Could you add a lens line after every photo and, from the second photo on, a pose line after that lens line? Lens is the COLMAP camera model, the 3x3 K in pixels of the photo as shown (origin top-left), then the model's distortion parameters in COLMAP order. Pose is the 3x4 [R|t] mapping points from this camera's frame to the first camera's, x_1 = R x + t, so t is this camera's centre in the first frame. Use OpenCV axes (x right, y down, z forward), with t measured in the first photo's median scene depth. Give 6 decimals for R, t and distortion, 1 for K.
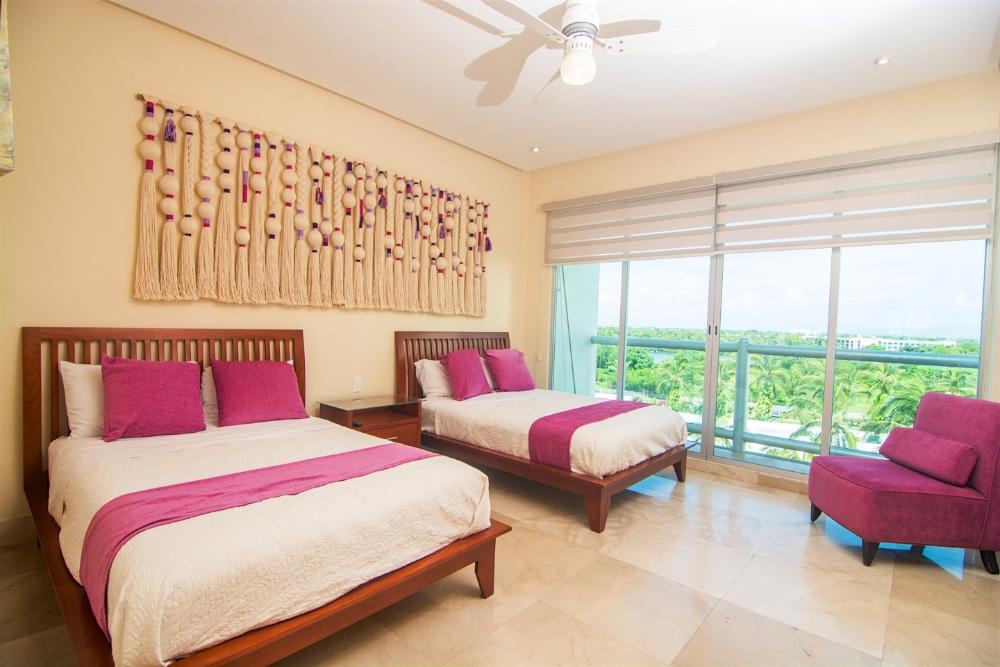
lens RADIAL K [[479.2, 0, 497.4], [0, 479.2, 328.1], [0, 0, 1]] dist [-0.006628, -0.003369]
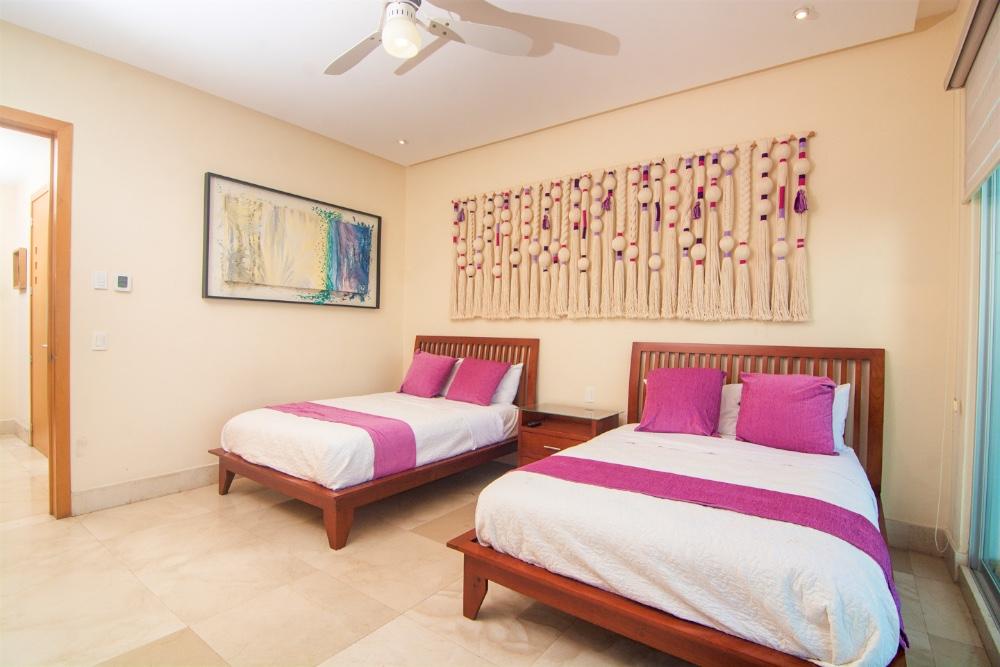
lens RADIAL K [[479.2, 0, 502.8], [0, 479.2, 335.7], [0, 0, 1]] dist [-0.006628, -0.003369]
pose [[0.088976, -0.018741, -0.995857, 0.692021], [-0.022146, 0.999539, -0.020789, 0.020791], [0.995788, 0.023904, 0.088520, 0.730731]]
